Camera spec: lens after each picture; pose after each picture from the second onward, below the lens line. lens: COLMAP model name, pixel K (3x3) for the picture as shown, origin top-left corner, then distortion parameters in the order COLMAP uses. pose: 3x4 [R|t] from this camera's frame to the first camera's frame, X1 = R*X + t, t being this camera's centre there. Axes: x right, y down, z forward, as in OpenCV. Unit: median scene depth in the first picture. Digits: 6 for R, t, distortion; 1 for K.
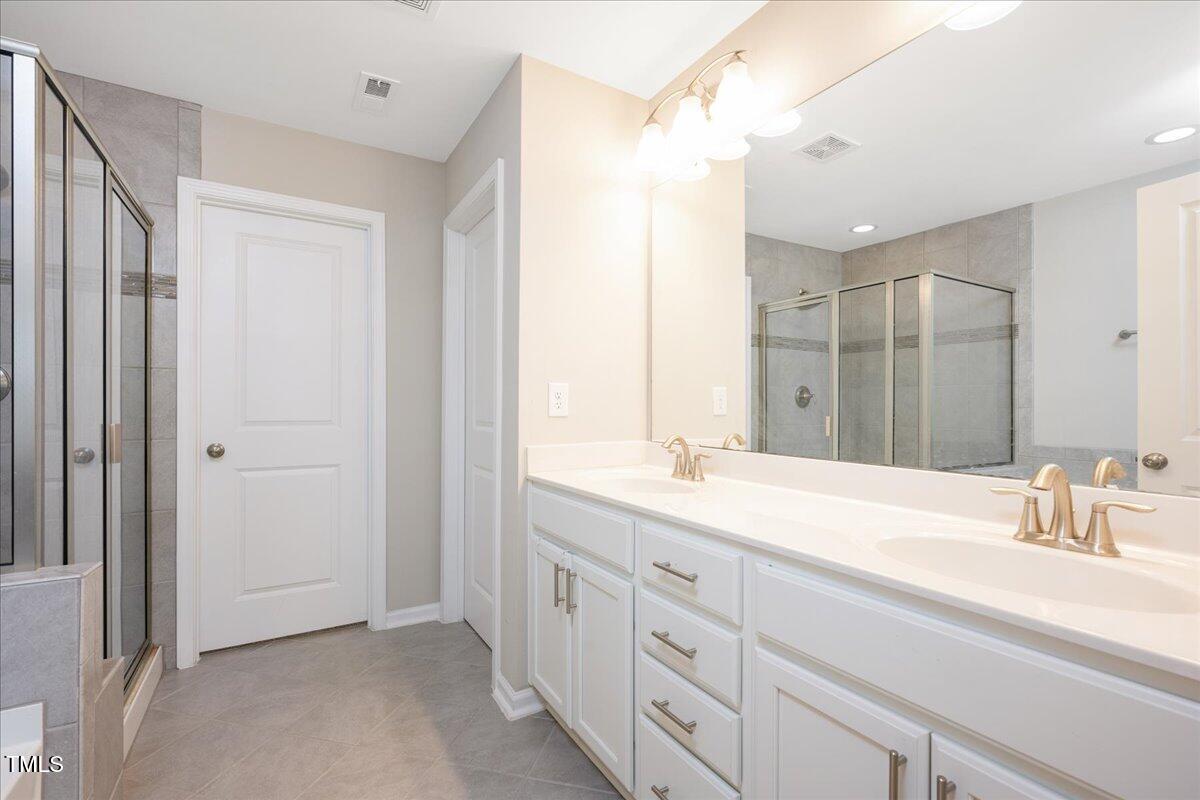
lens RADIAL K [[545.4, 0, 599.7], [0, 545.4, 402.7], [0, 0, 1]] dist [-0.000137, 0.000479]
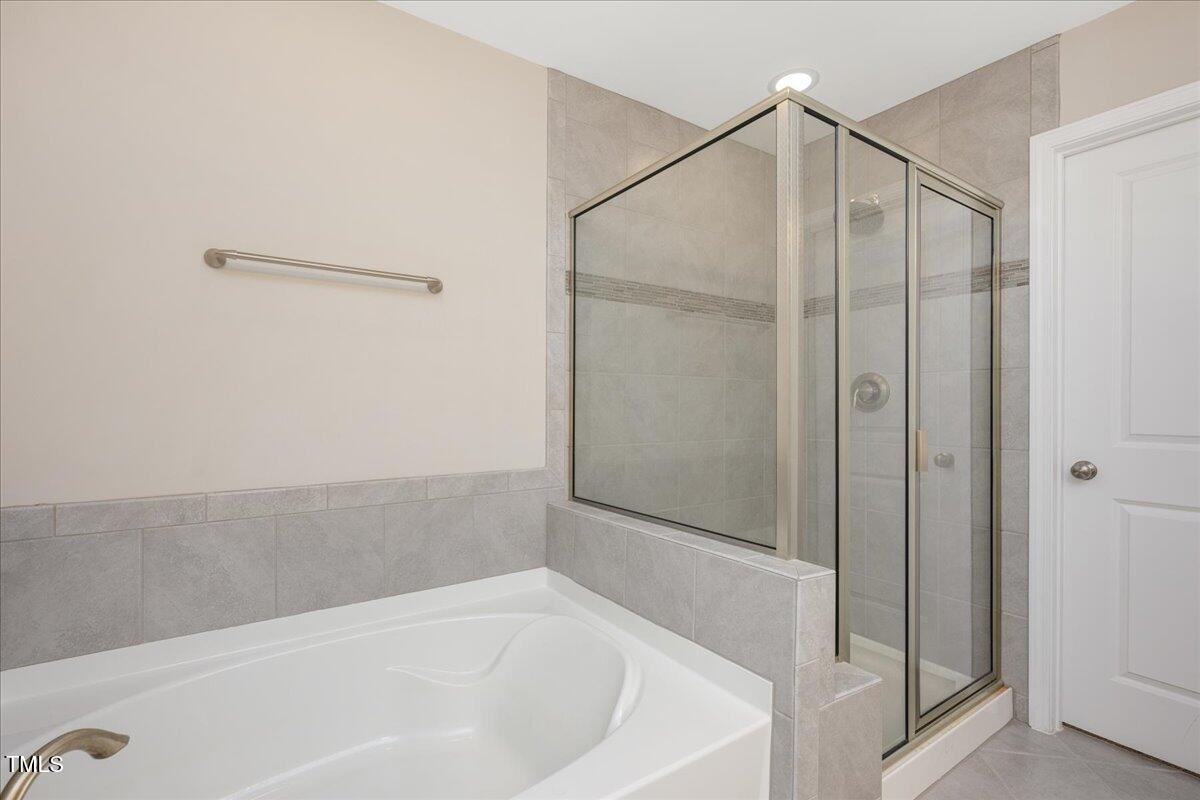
lens RADIAL K [[545.4, 0, 599.1], [0, 545.4, 407.4], [0, 0, 1]] dist [-0.000137, 0.000479]
pose [[0.057144, -0.001000, -0.998365, 0.024867], [0.000926, 0.999999, -0.000948, -0.000663], [0.998366, -0.000870, 0.057144, 0.291795]]
